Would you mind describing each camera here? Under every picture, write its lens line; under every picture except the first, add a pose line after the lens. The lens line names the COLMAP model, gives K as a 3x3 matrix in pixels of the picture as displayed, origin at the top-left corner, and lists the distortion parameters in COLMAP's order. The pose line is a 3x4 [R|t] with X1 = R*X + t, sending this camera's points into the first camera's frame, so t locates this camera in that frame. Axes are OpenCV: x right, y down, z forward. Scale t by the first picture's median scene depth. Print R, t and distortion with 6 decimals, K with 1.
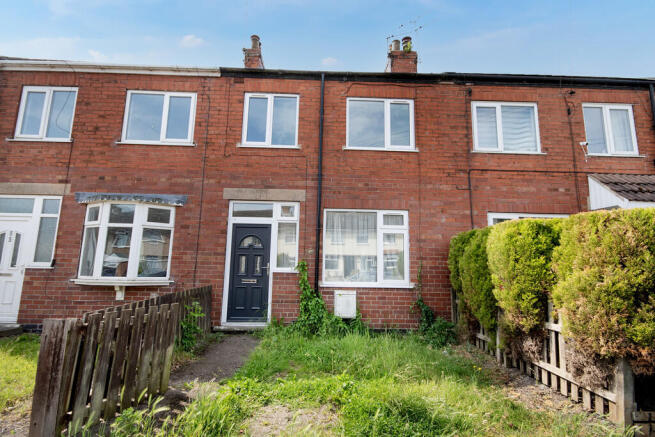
lens RADIAL K [[322.6, 0, 327.6], [0, 322.6, 219.3], [0, 0, 1]] dist [0.004740, -0.000319]
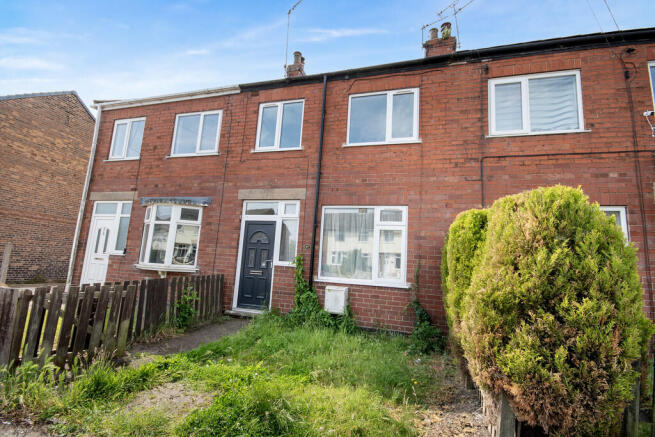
lens RADIAL K [[300.6, 0, 323.5], [0, 300.6, 219.0], [0, 0, 1]] dist [0.002766, -0.006400]
pose [[0.946666, -0.008464, -0.322105, 0.298475], [0.007309, 0.999962, -0.004797, 0.013886], [0.322133, 0.002187, 0.946692, 0.091335]]
